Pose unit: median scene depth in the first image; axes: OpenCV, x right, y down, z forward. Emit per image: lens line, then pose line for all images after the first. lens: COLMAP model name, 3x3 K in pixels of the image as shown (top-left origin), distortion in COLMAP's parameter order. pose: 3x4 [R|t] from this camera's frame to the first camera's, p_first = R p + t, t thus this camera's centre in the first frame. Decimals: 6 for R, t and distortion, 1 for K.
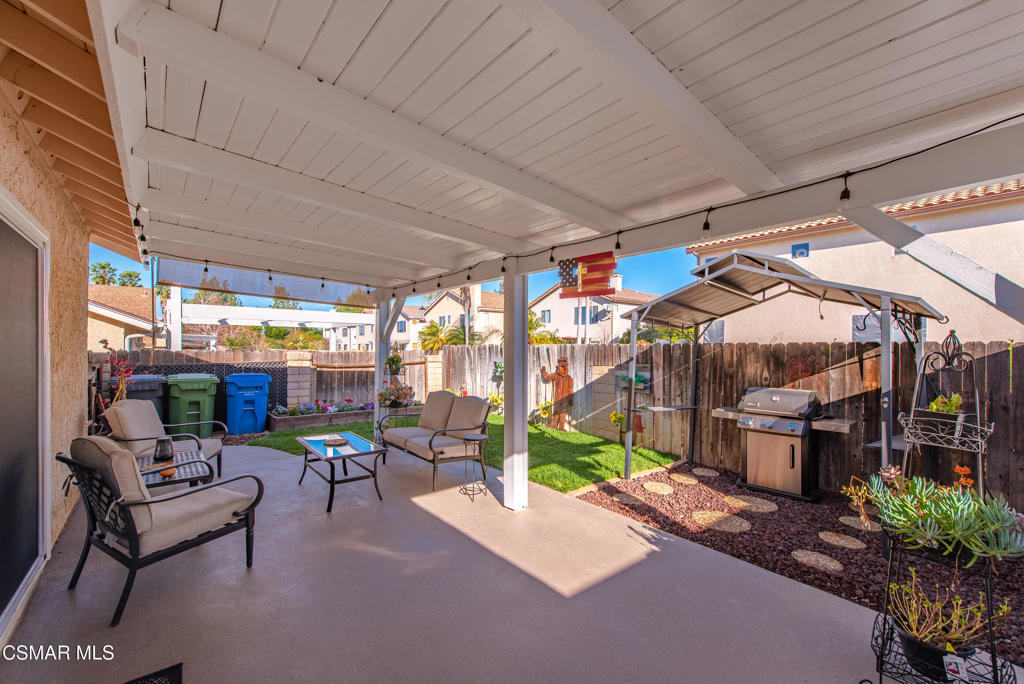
lens RADIAL K [[410.9, 0, 512.0], [0, 410.9, 342.0], [0, 0, 1]] dist [-0.020513, -0.000012]
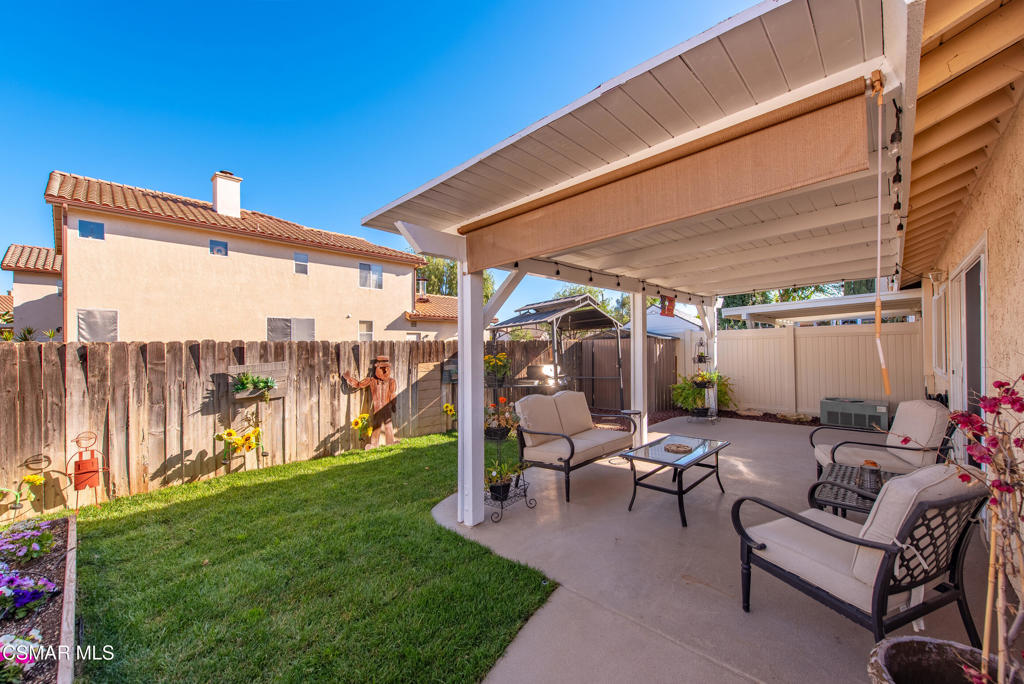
lens RADIAL K [[396.2, 0, 512.0], [0, 396.2, 342.0], [0, 0, 1]] dist [0.000655, 0.000019]
pose [[-0.118114, 0.000036, 0.993000, -0.716901], [-0.003995, 0.999992, -0.000511, 0.006798], [-0.992992, -0.004027, -0.118113, 0.852786]]
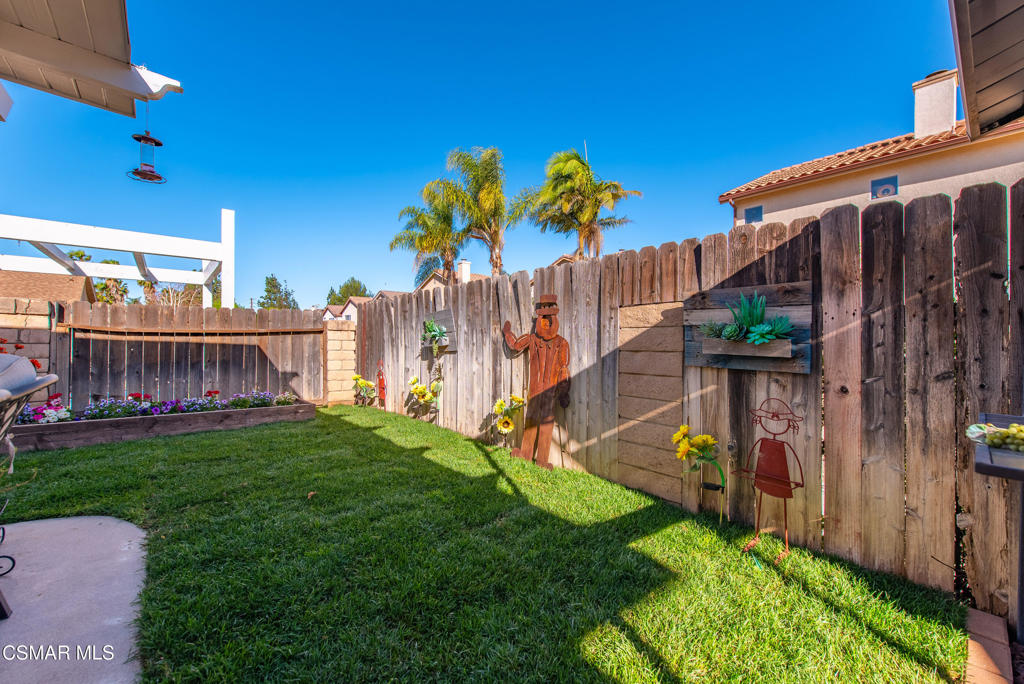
lens RADIAL K [[410.9, 0, 512.0], [0, 410.9, 342.0], [0, 0, 1]] dist [-0.020513, -0.000012]
pose [[0.999987, -0.004292, -0.002764, 0.090384], [0.004338, 0.999852, 0.016656, 0.080353], [0.002693, -0.016668, 0.999857, 0.576532]]
